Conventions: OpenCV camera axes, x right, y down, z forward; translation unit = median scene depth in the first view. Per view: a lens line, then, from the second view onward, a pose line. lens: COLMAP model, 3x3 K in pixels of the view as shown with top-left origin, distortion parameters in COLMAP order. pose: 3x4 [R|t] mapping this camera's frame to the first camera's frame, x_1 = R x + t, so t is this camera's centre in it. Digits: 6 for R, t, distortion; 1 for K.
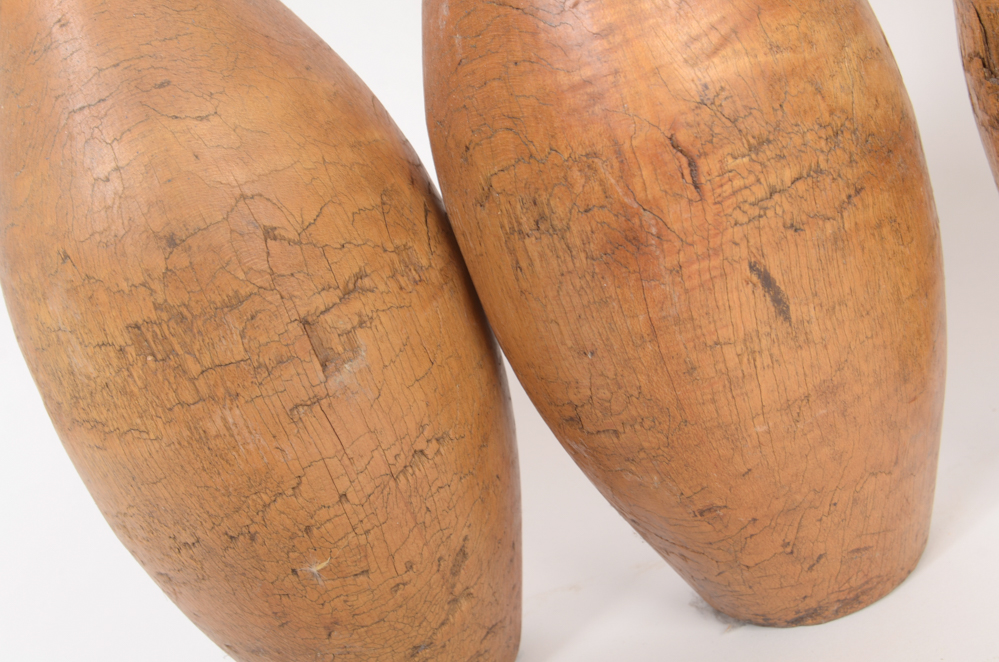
lens RADIAL K [[1427.9, 0, 538.2], [0, 1427.9, 342.6], [0, 0, 1]] dist [0.014822, 0.000000]
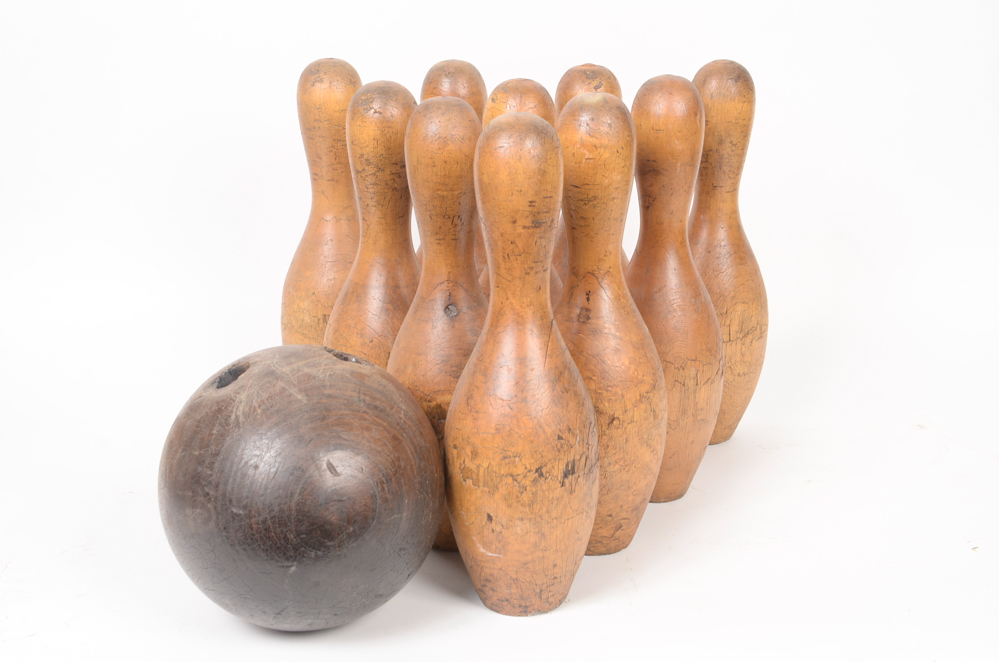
lens RADIAL K [[1312.8, 0, 500.3], [0, 1312.8, 339.1], [0, 0, 1]] dist [0.017538, 0.000000]
pose [[0.941255, 0.312940, 0.126912, -0.266369], [-0.306447, 0.949433, -0.068319, 0.160815], [-0.141875, 0.025414, 0.989558, -2.869927]]
